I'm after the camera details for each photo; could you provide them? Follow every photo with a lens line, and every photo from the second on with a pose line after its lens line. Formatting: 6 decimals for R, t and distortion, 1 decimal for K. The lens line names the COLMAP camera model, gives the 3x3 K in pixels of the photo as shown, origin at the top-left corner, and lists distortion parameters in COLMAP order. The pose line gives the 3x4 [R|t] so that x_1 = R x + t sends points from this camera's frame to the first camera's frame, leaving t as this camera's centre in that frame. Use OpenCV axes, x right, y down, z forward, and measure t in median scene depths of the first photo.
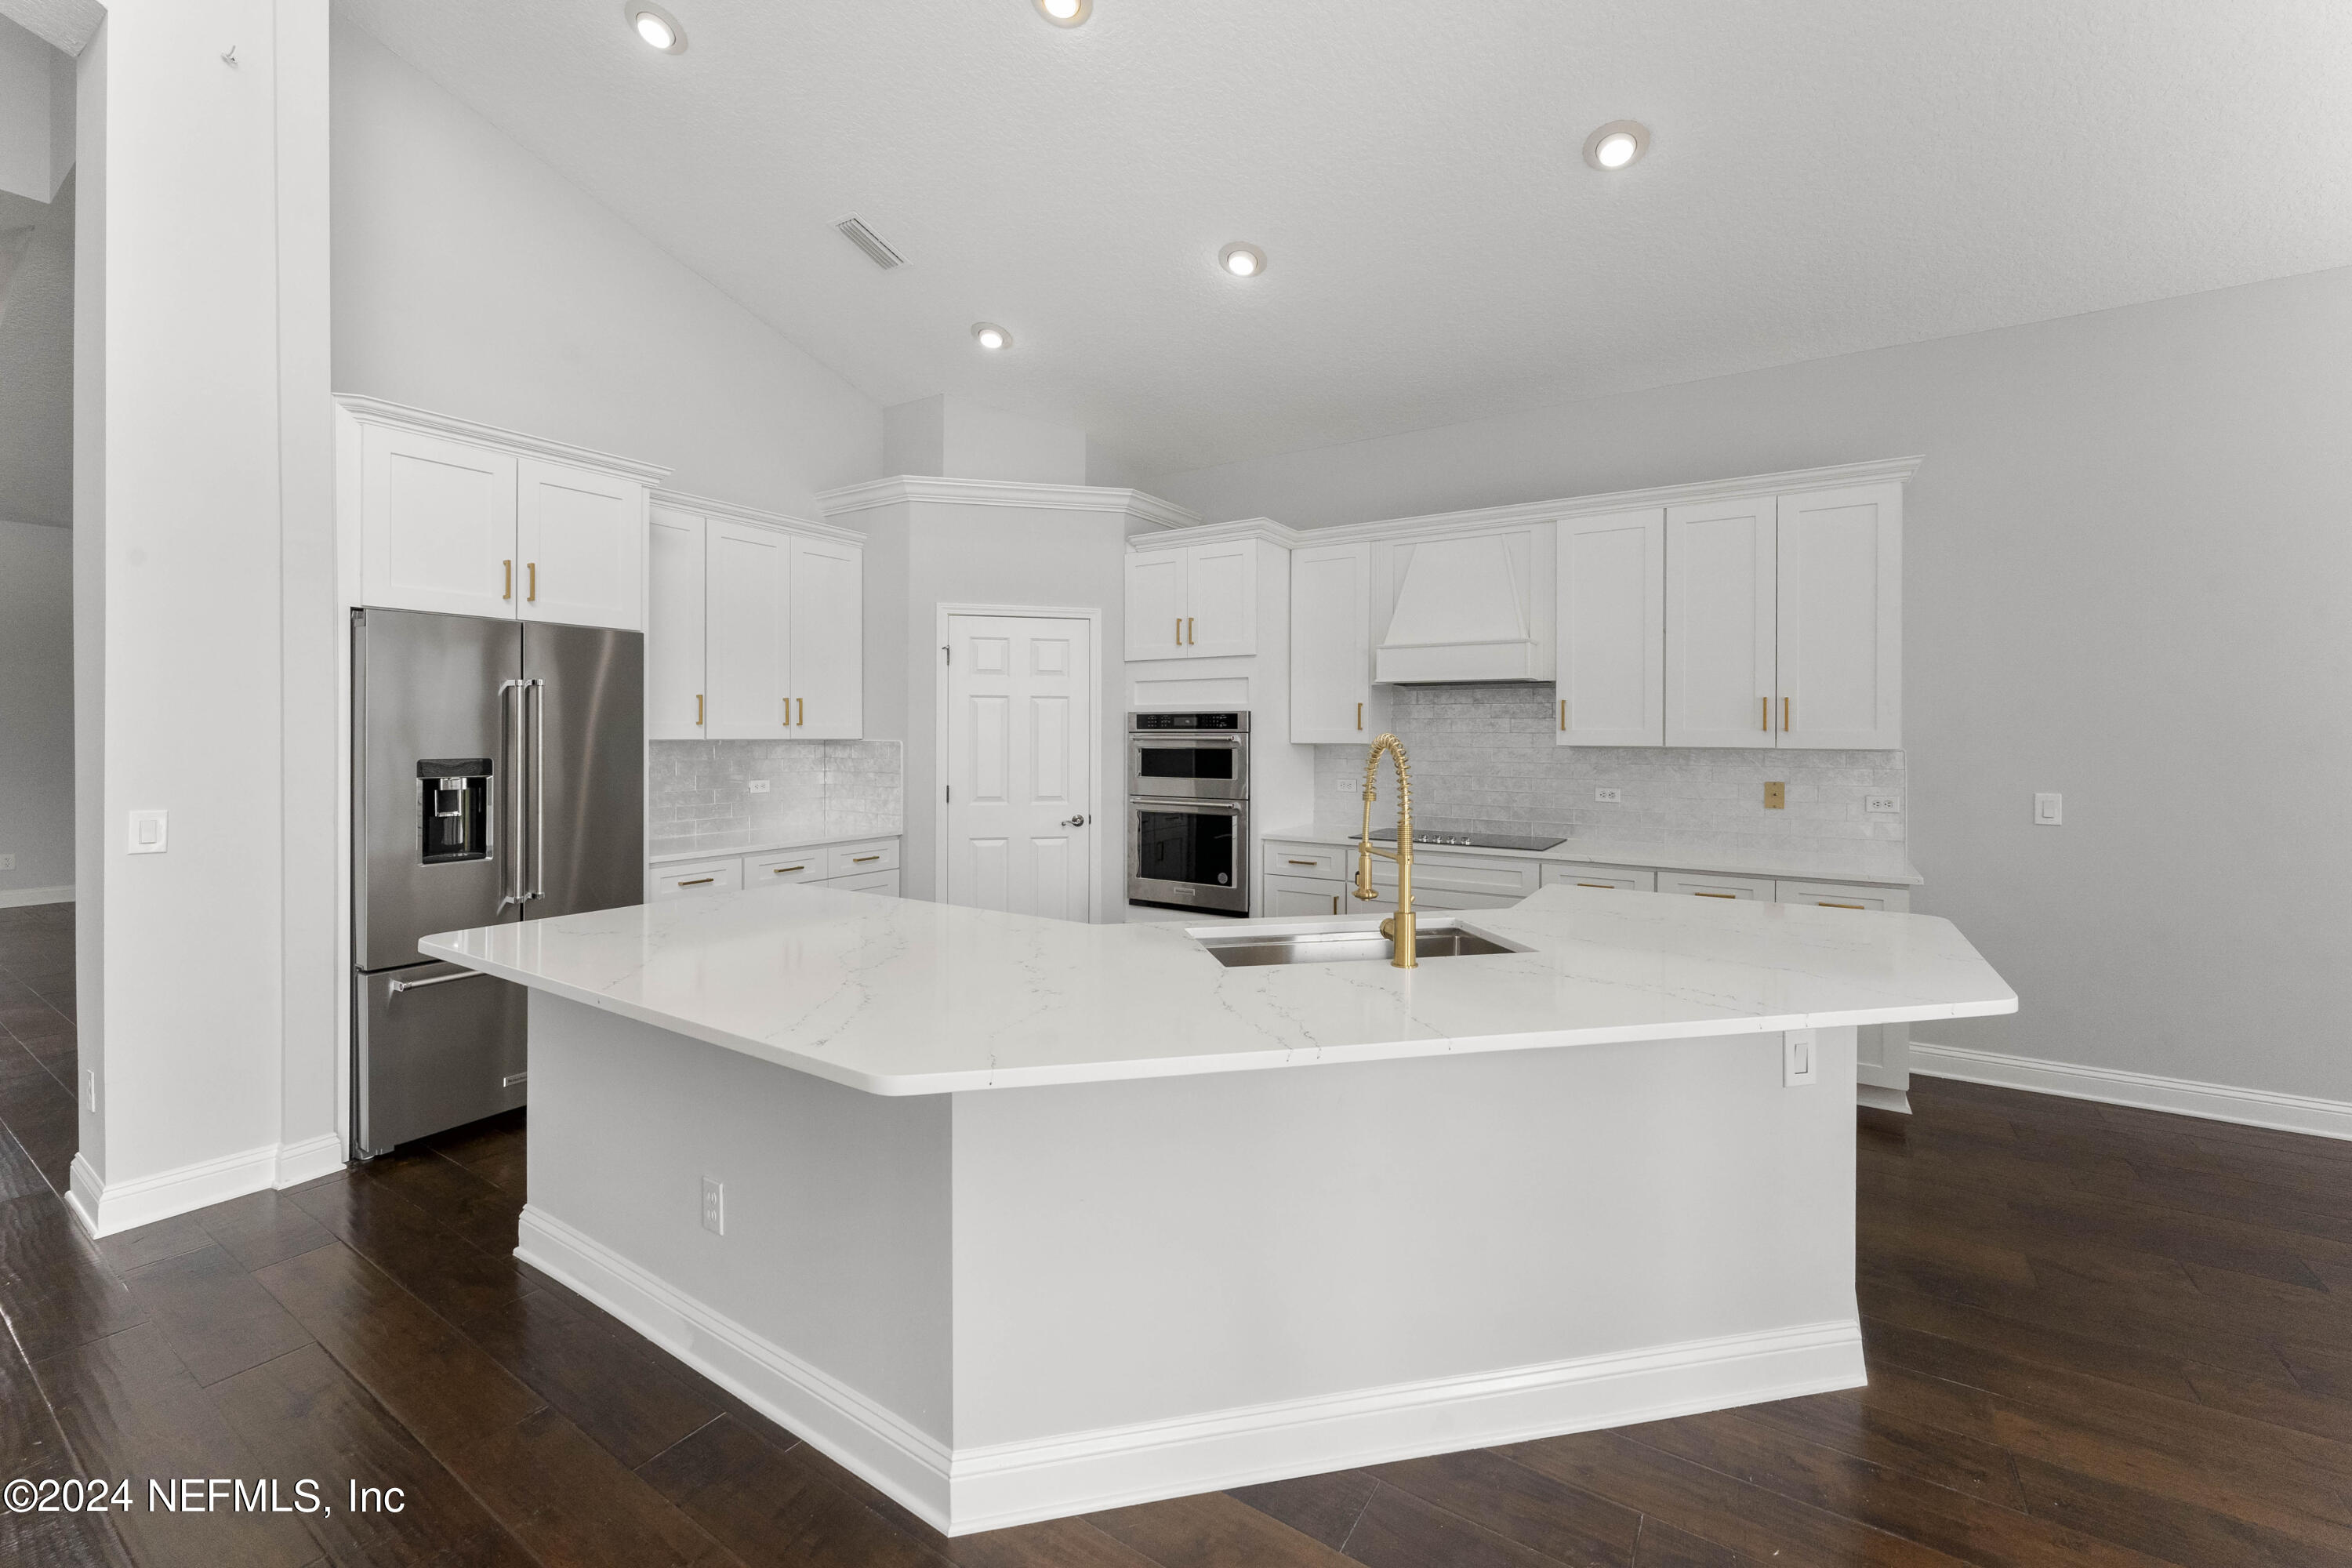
lens RADIAL K [[942.1, 0, 1181.4], [0, 942.1, 736.8], [0, 0, 1]] dist [0.000817, -0.000022]
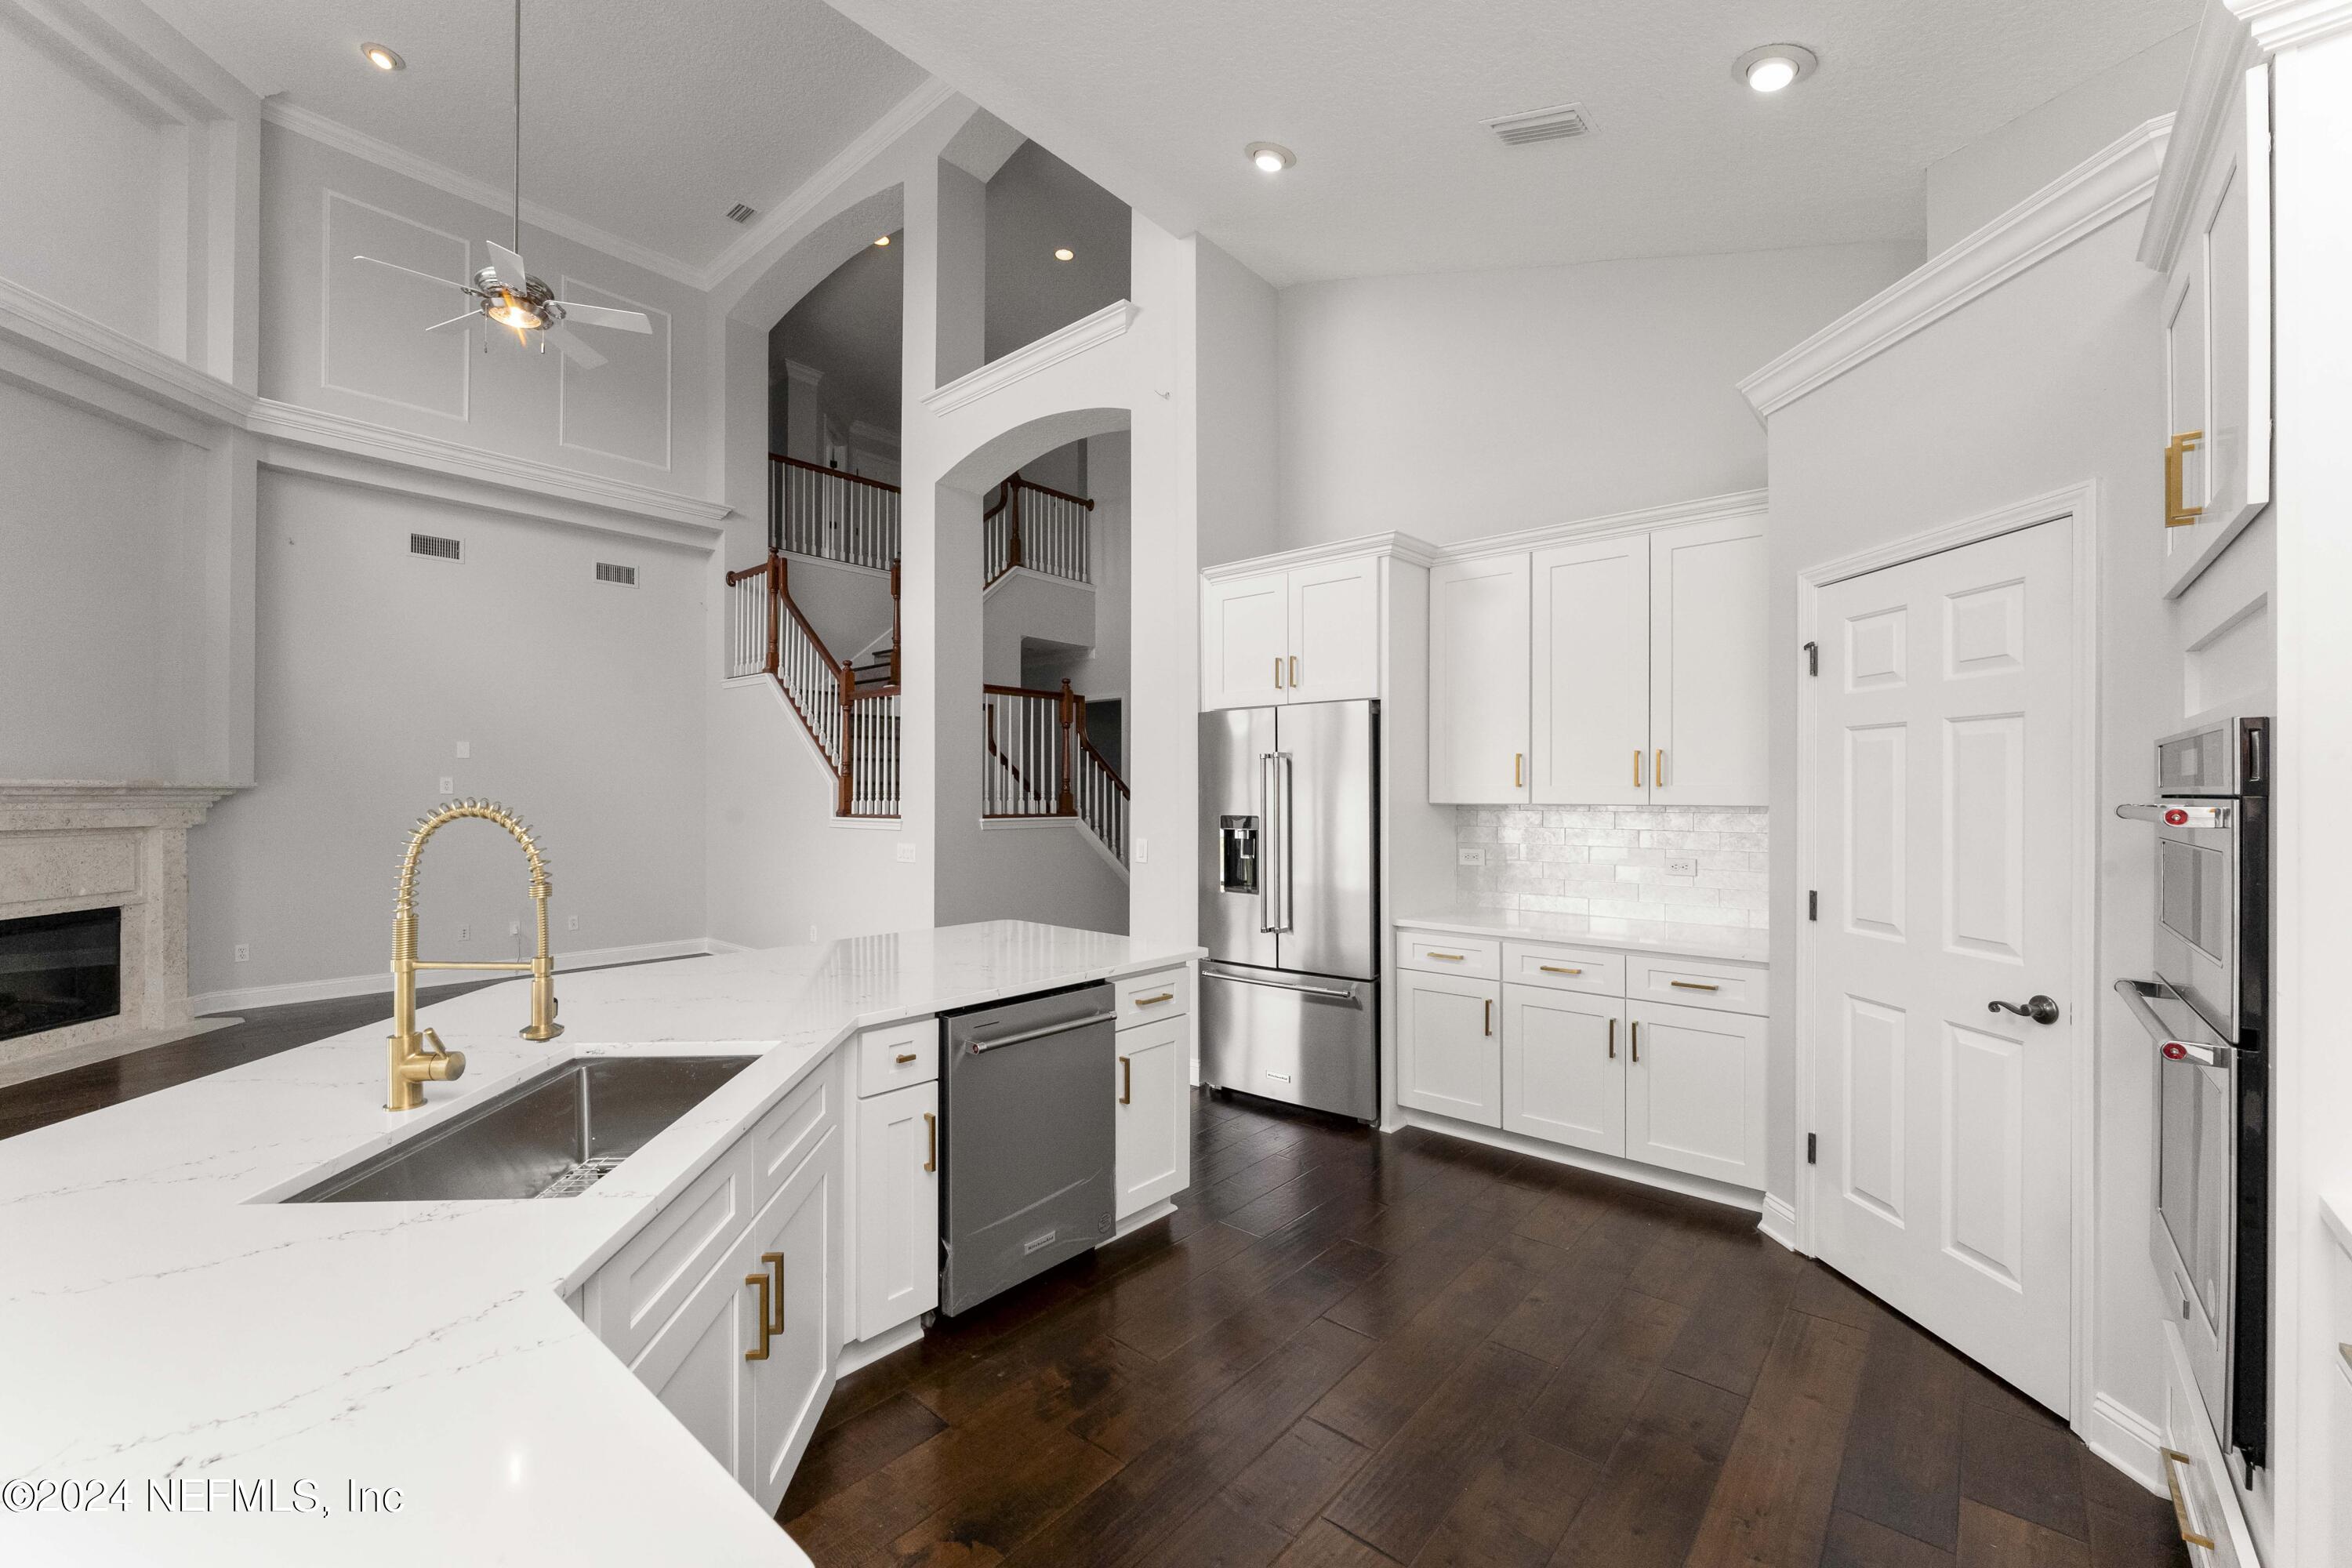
lens RADIAL K [[935.2, 0, 1176.0], [0, 935.2, 784.0], [0, 0, 1]] dist [-0.001588, -0.000076]
pose [[-0.136859, -0.012011, -0.990518, 0.378655], [-0.005508, 0.999920, -0.011364, -0.003294], [0.990575, 0.003901, -0.136914, 0.737034]]
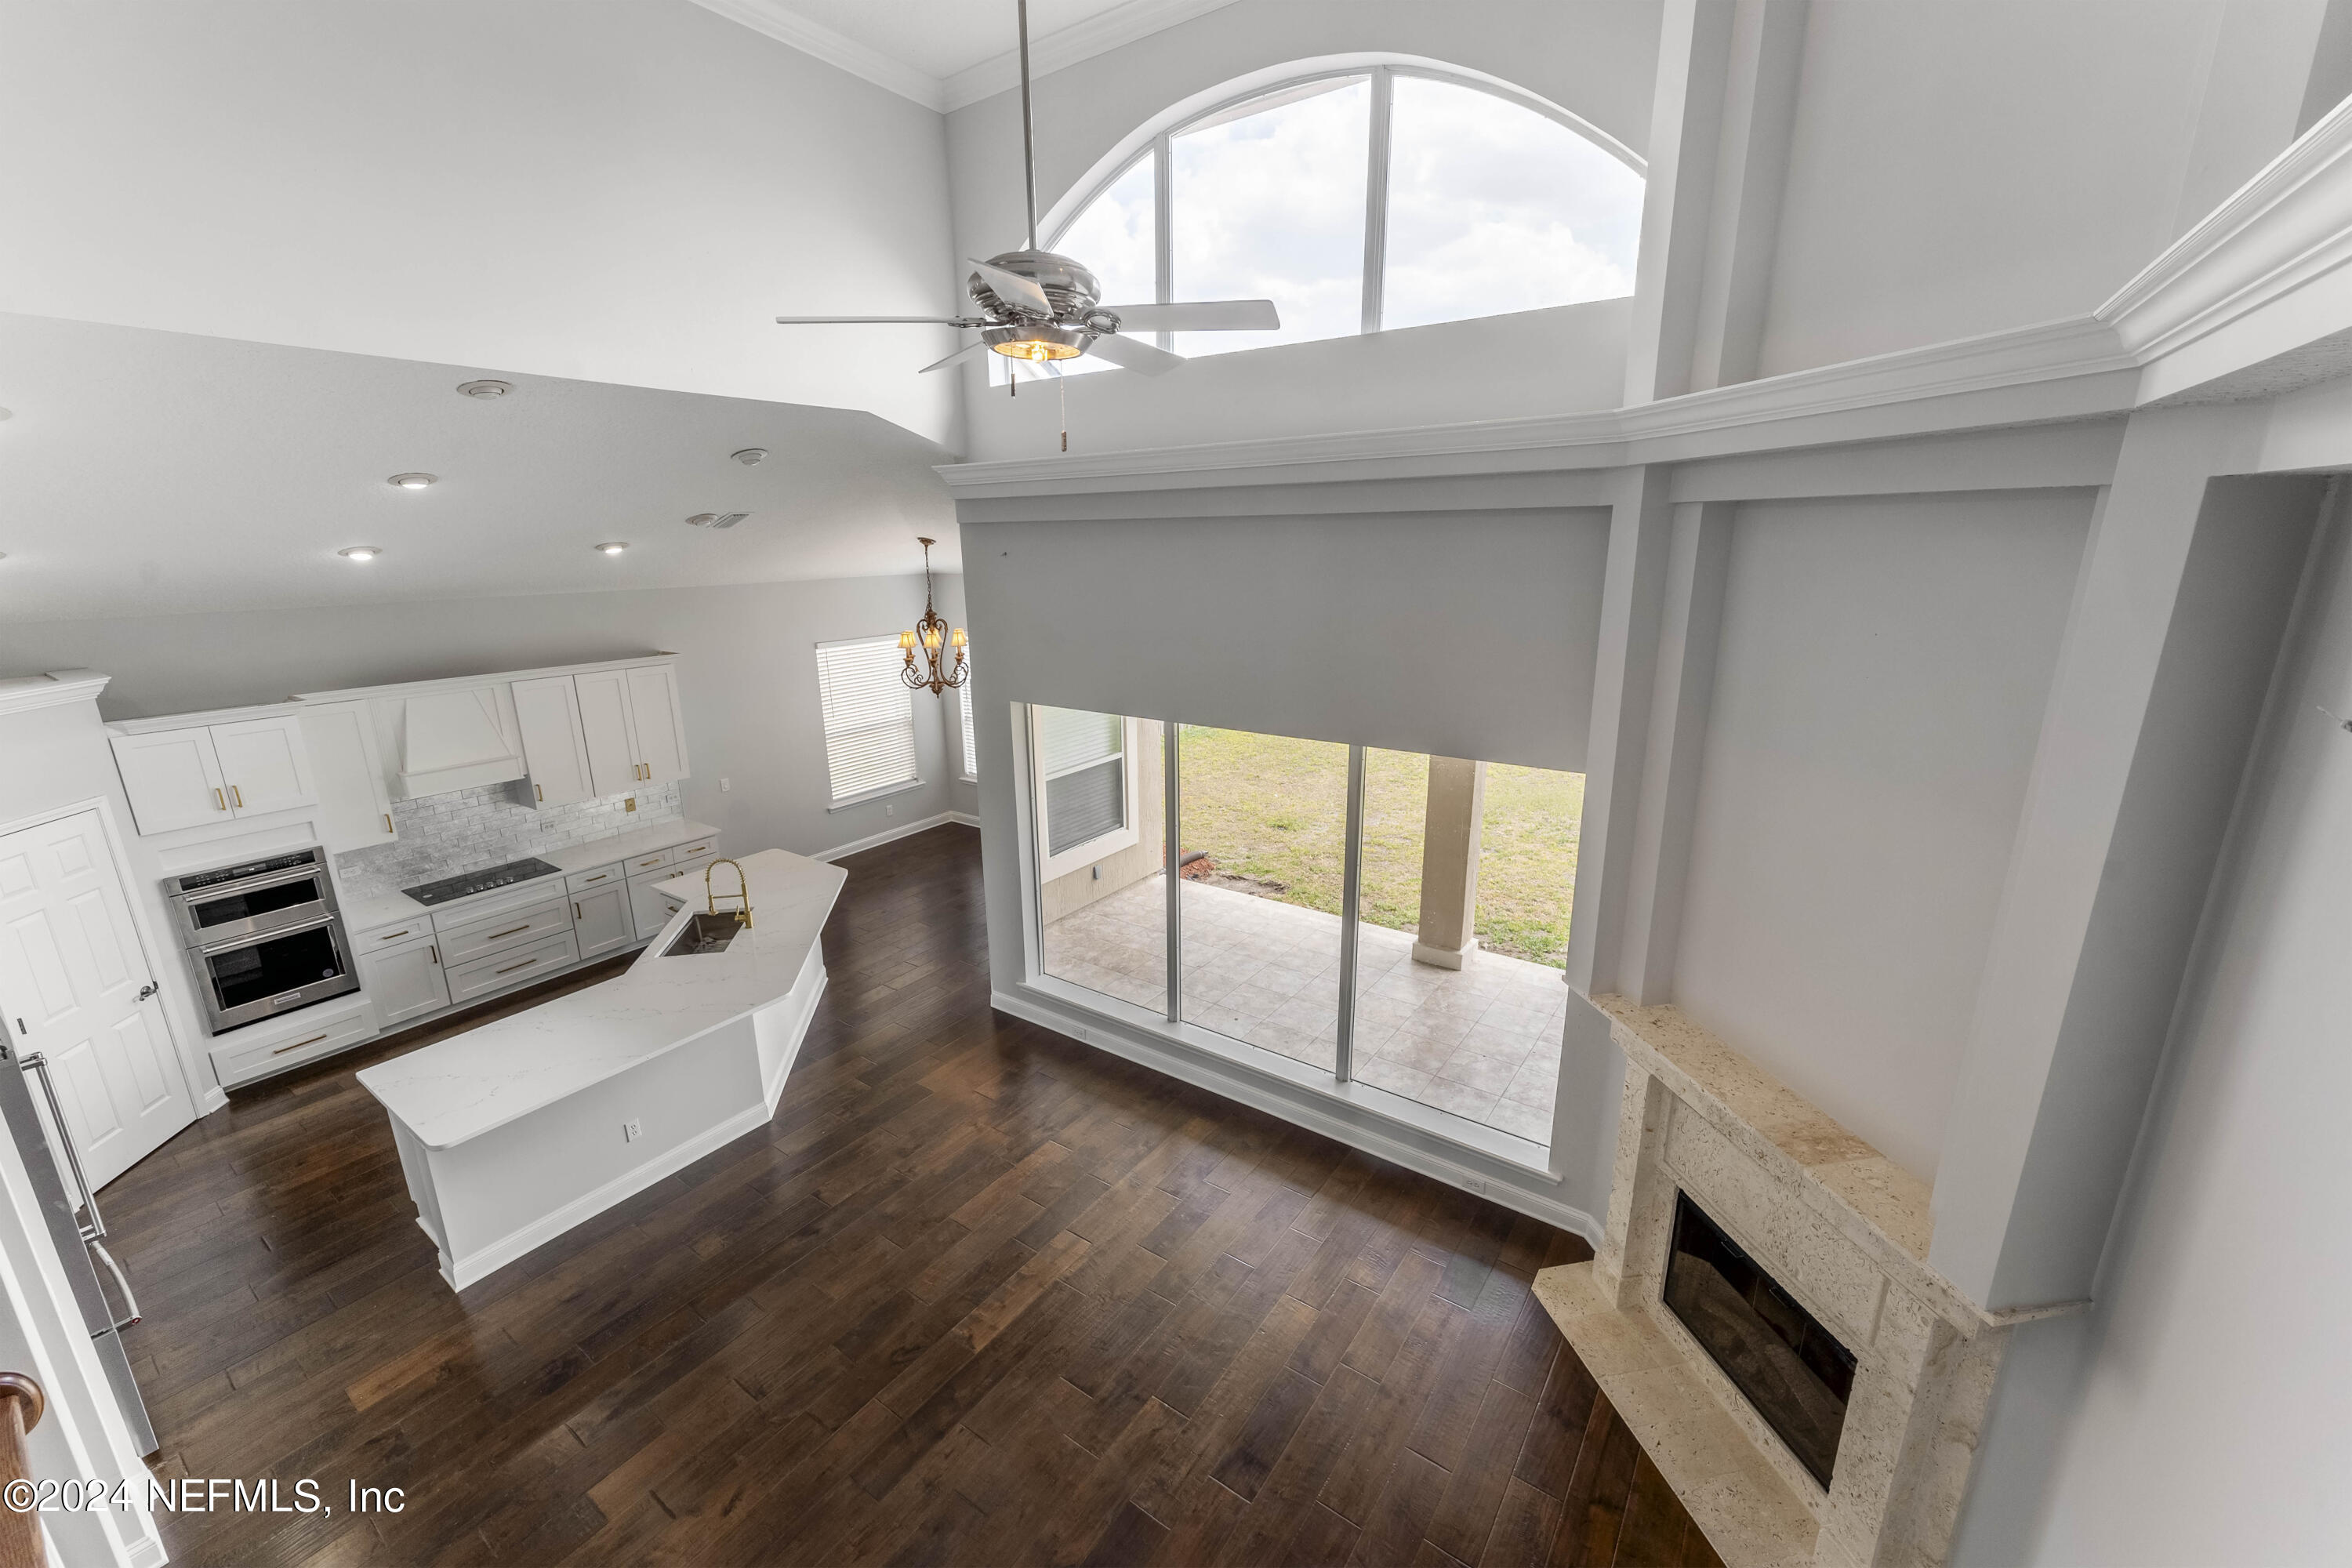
lens RADIAL K [[934.6, 0, 1176.0], [0, 934.6, 784.0], [0, 0, 1]] dist [0.000479, -0.000332]
pose [[0.041371, -0.262225, 0.964120, -1.112275], [0.010484, 0.965007, 0.262016, -0.440879], [-0.999089, -0.000732, 0.042672, -0.234703]]
